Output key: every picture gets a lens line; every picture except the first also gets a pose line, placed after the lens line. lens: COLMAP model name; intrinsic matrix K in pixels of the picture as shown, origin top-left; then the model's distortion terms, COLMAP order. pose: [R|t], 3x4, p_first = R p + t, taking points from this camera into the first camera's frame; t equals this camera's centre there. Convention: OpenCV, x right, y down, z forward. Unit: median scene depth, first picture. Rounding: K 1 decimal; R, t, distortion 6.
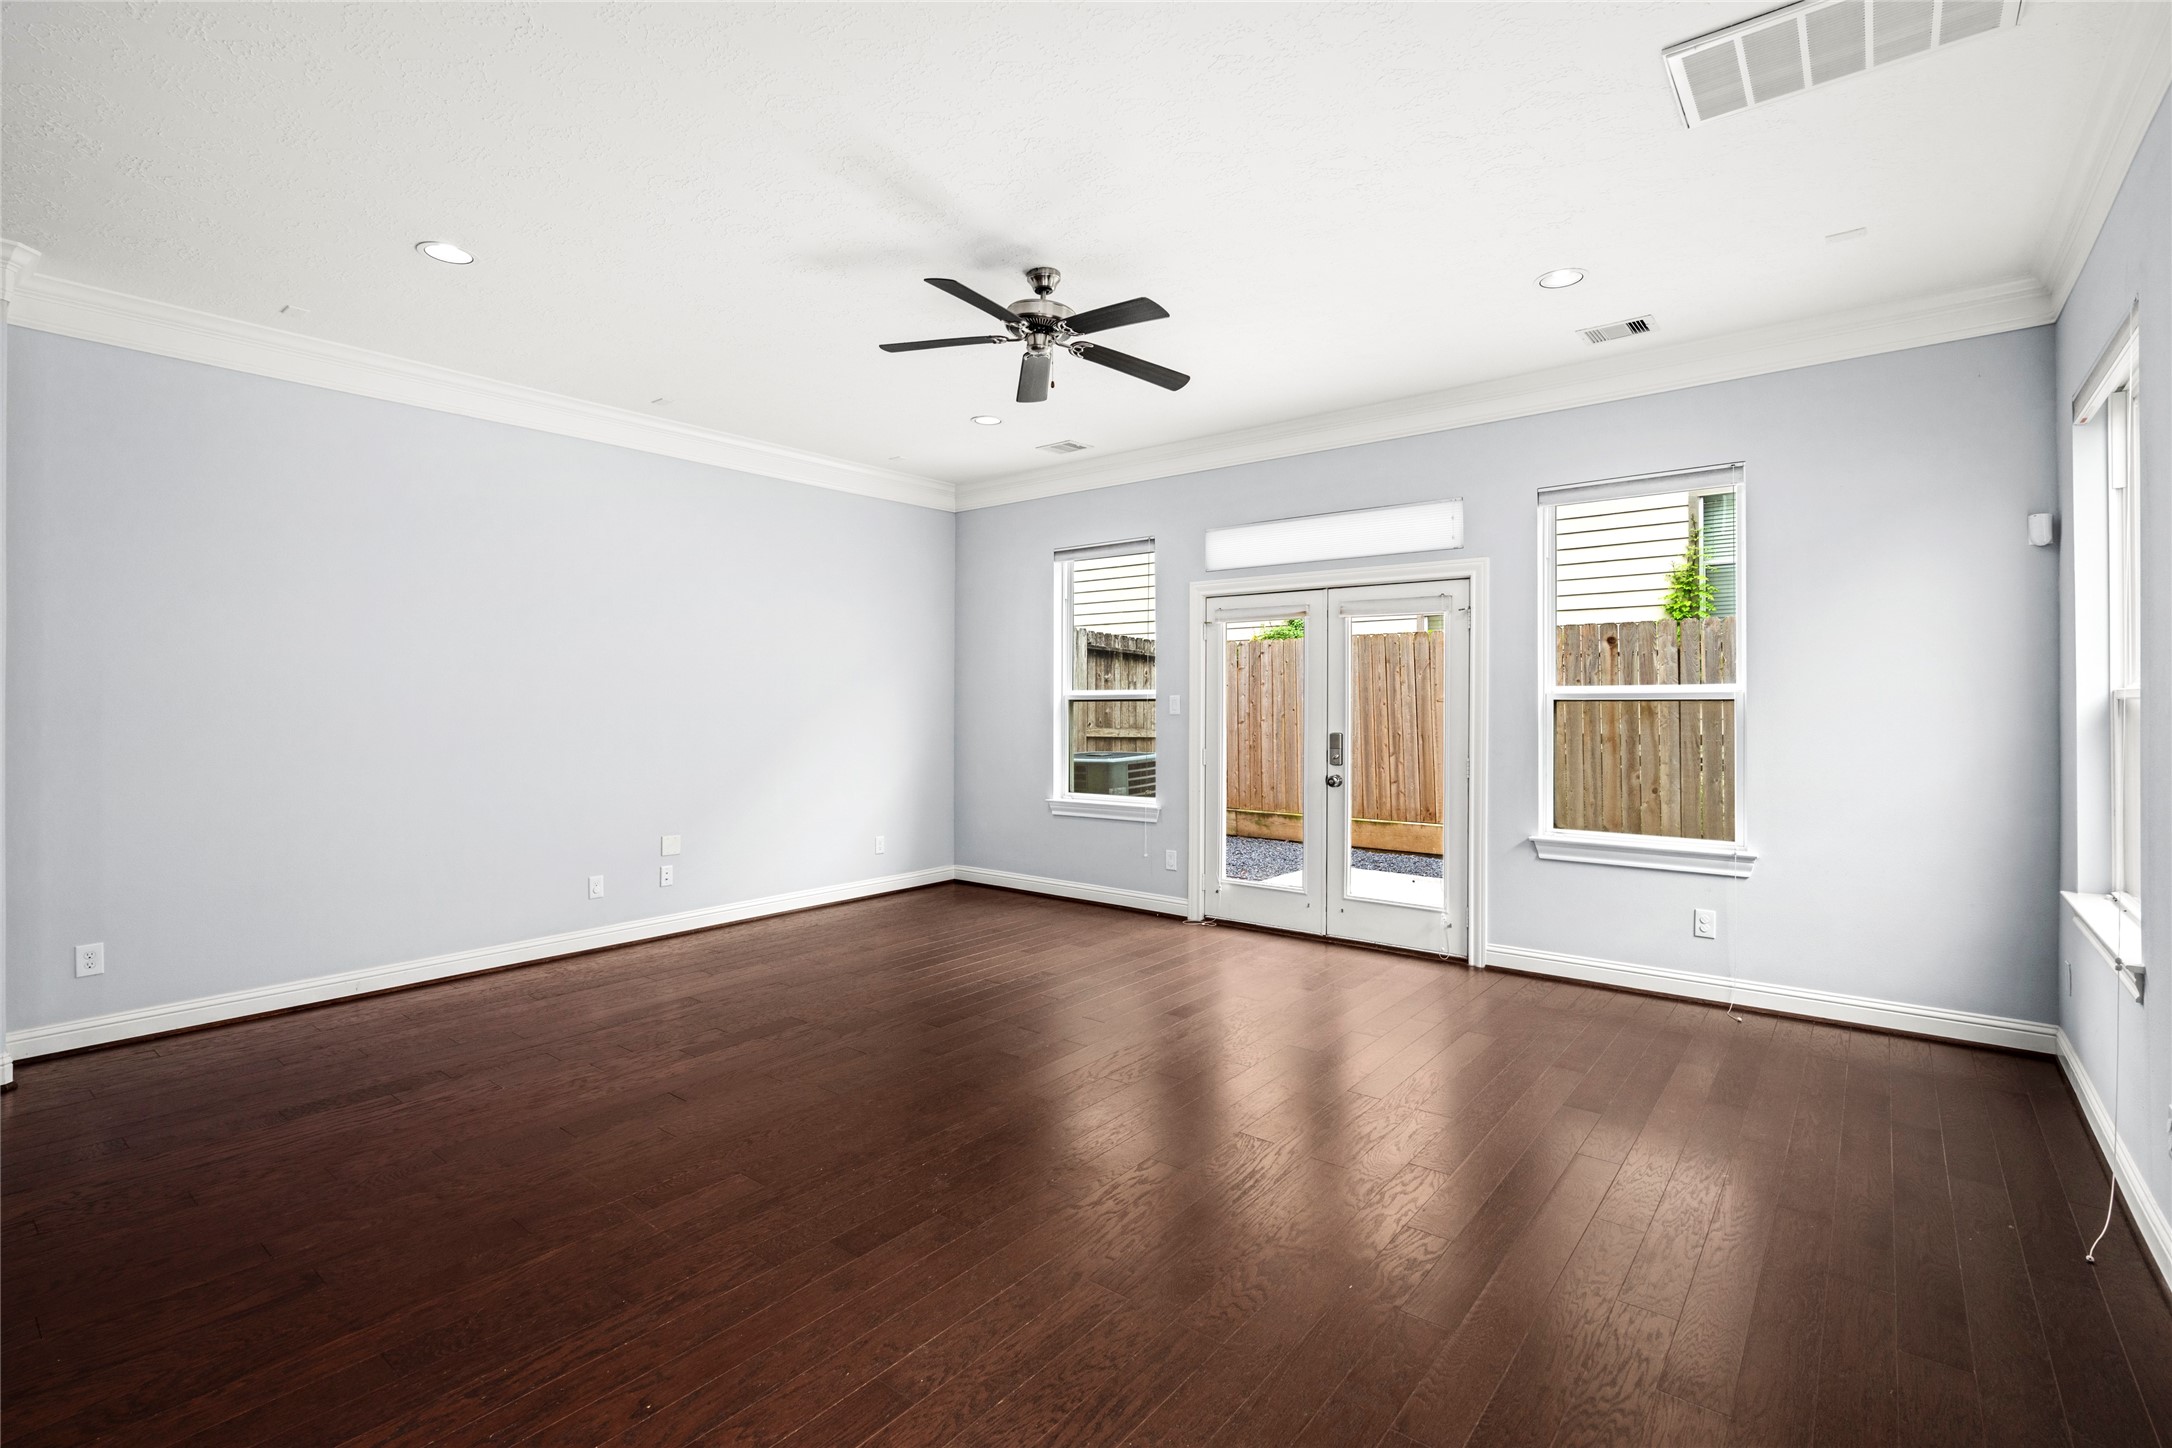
lens RADIAL K [[997.0, 0, 1075.2], [0, 997.0, 715.7], [0, 0, 1]] dist [-0.002348, 0.000146]
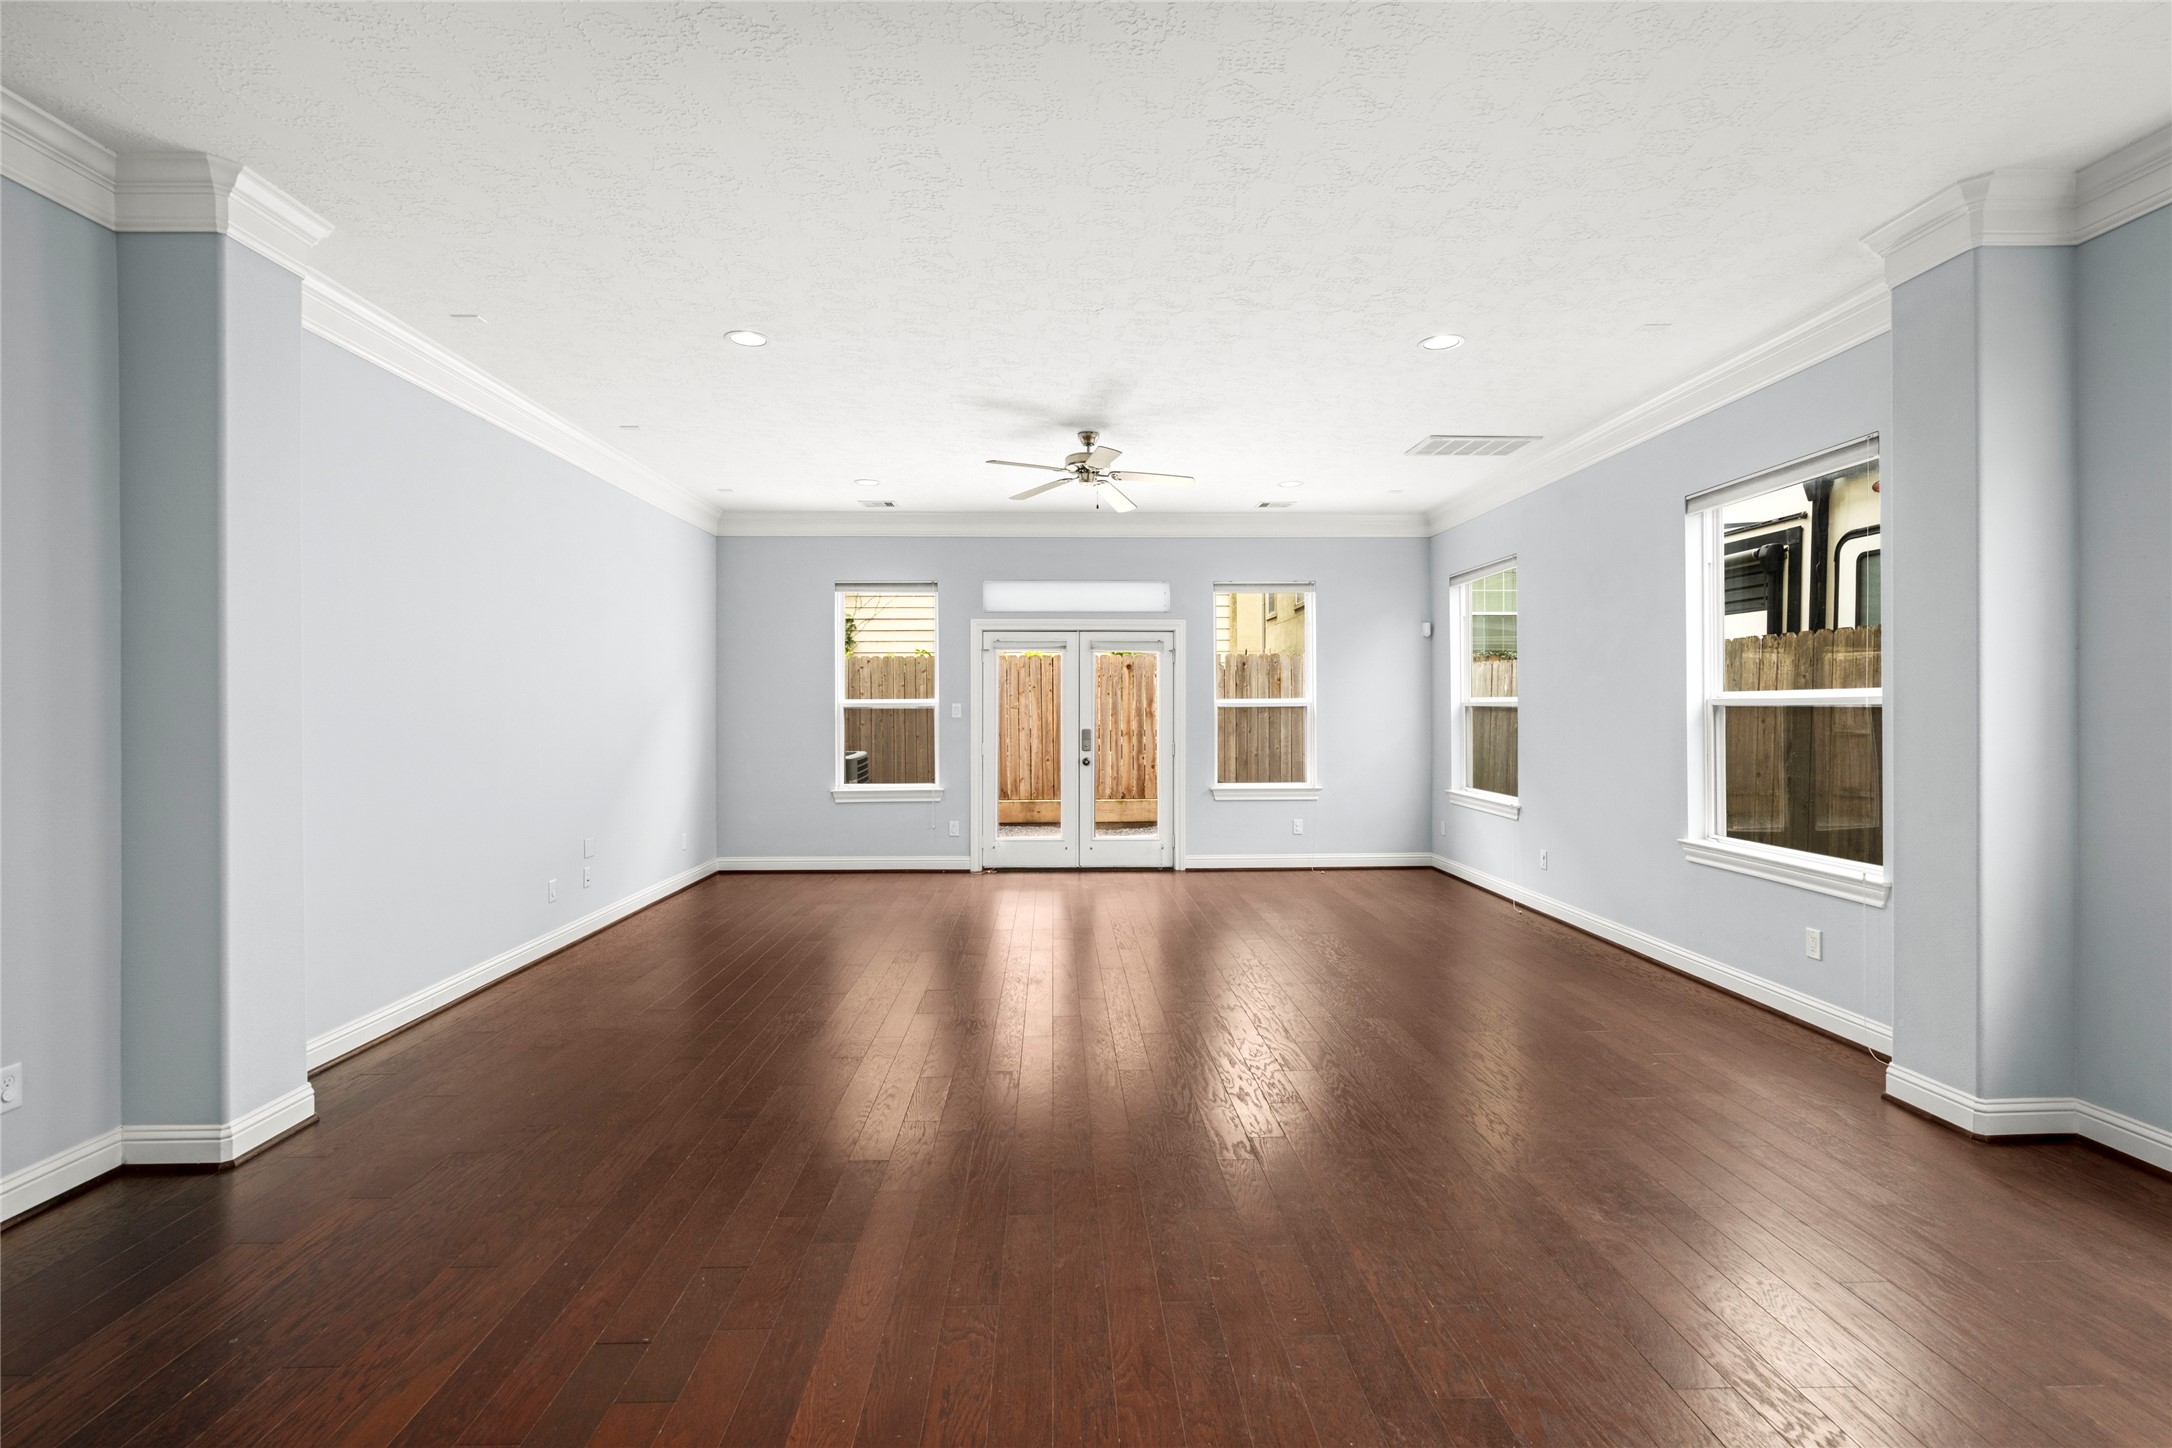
lens RADIAL K [[997.0, 0, 1079.4], [0, 997.0, 711.8], [0, 0, 1]] dist [-0.002348, 0.000146]
pose [[0.757531, -0.004807, 0.652781, -0.716887], [0.012217, 0.999902, -0.006814, 0.001854], [-0.652685, 0.013137, 0.757516, -0.118438]]
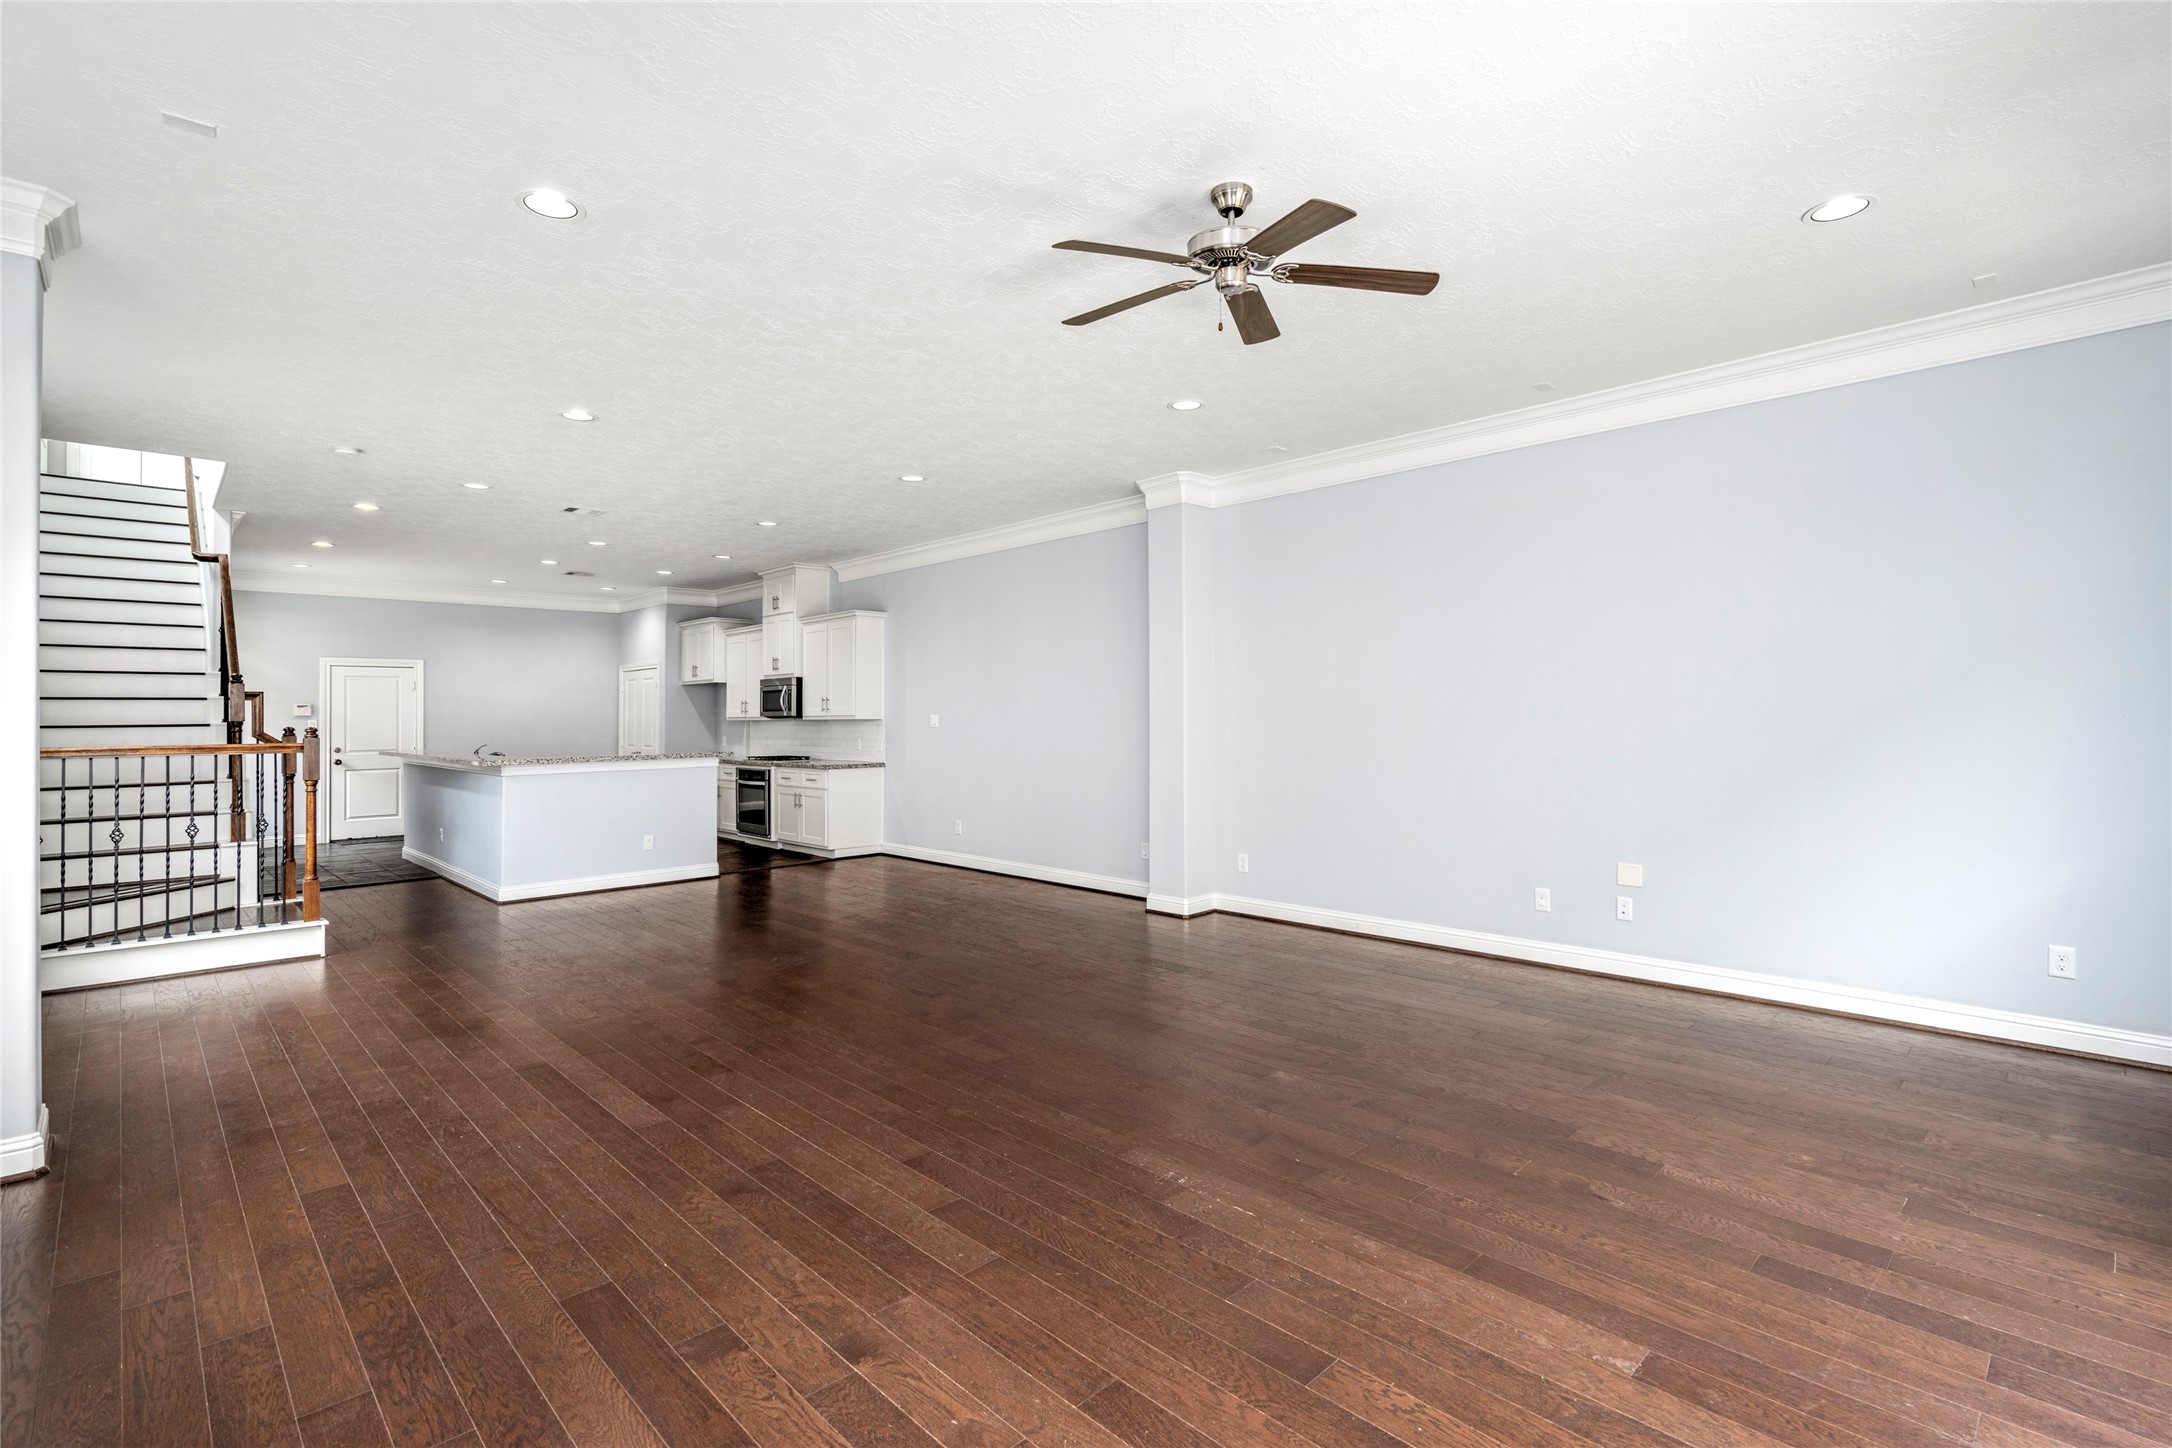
lens RADIAL K [[997.0, 0, 1082.6], [0, 997.0, 716.1], [0, 0, 1]] dist [-0.002348, 0.000146]
pose [[-0.117847, 0.002987, -0.993027, 0.539615], [-0.003253, 0.999989, 0.003394, -0.011072], [0.993026, 0.003630, -0.117836, 0.656966]]
